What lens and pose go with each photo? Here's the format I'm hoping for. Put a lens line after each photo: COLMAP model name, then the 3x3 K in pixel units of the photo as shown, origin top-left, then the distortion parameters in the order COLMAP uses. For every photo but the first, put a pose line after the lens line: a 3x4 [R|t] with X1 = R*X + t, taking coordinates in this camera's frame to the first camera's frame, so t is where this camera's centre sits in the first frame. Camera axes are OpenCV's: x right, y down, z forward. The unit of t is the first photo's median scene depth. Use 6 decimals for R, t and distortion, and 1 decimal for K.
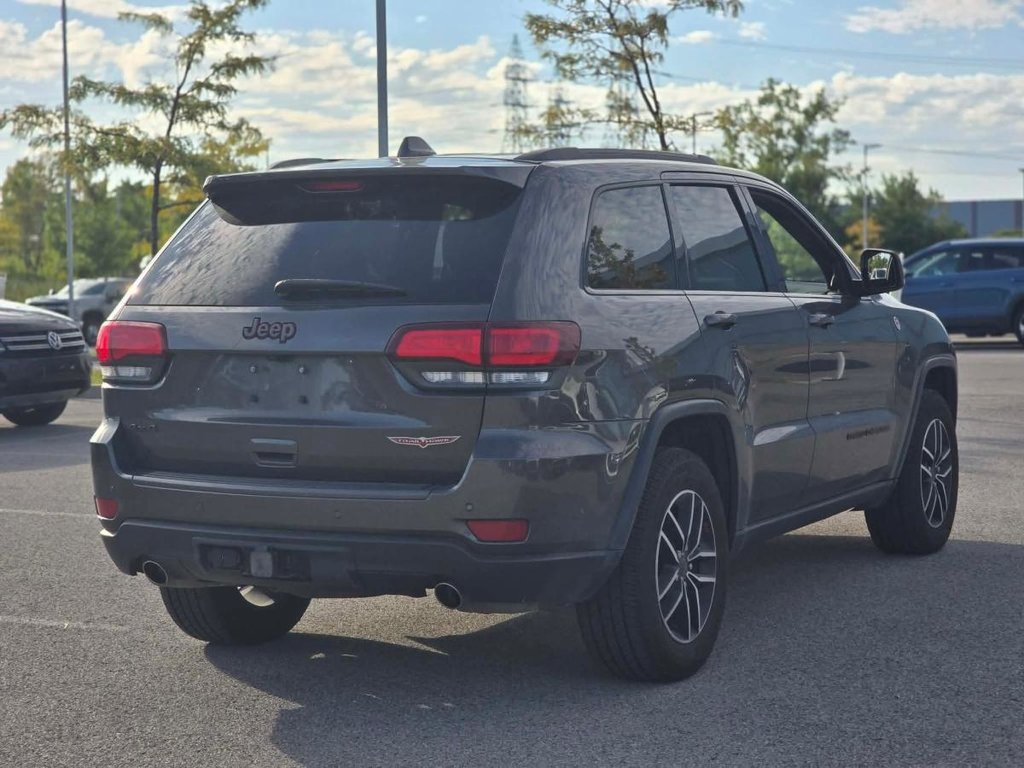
lens RADIAL K [[2237.3, 0, 512.0], [0, 2237.3, 384.0], [0, 0, 1]] dist [0.027950, 0.089423]
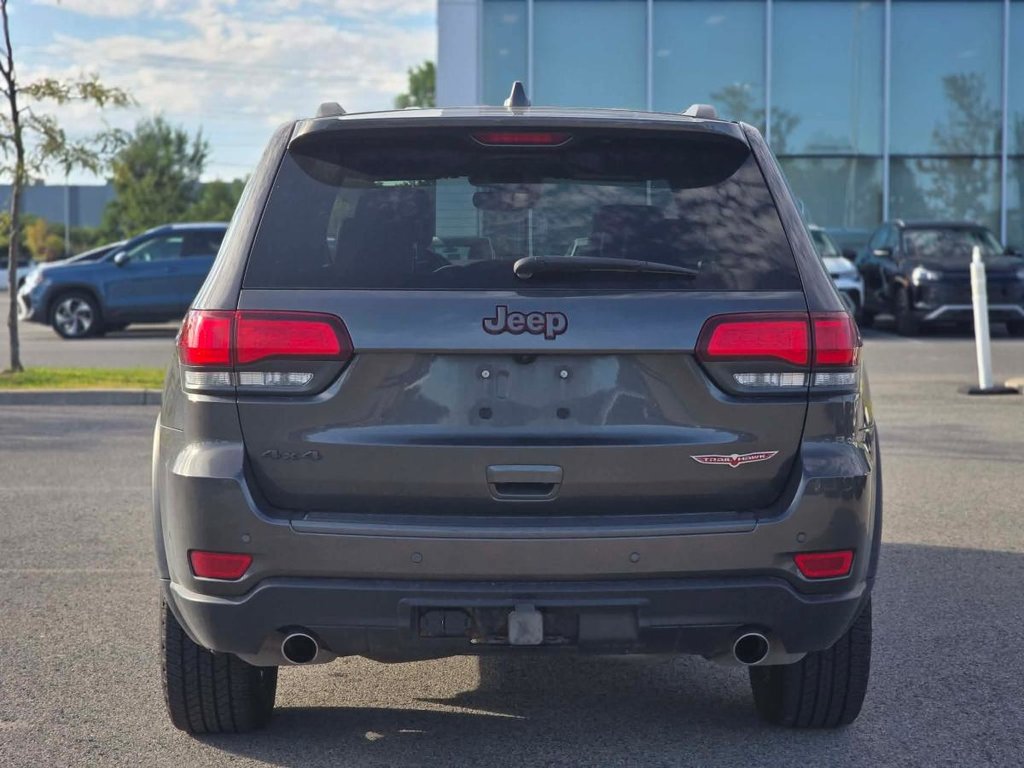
lens RADIAL K [[2253.5, 0, 511.8], [0, 2253.5, 328.6], [0, 0, 1]] dist [-0.789534, 0.019696]
pose [[0.842076, -0.003446, 0.539348, -0.522836], [0.013294, 0.999808, -0.014368, -0.010978], [-0.539195, 0.019269, 0.841960, 0.358778]]
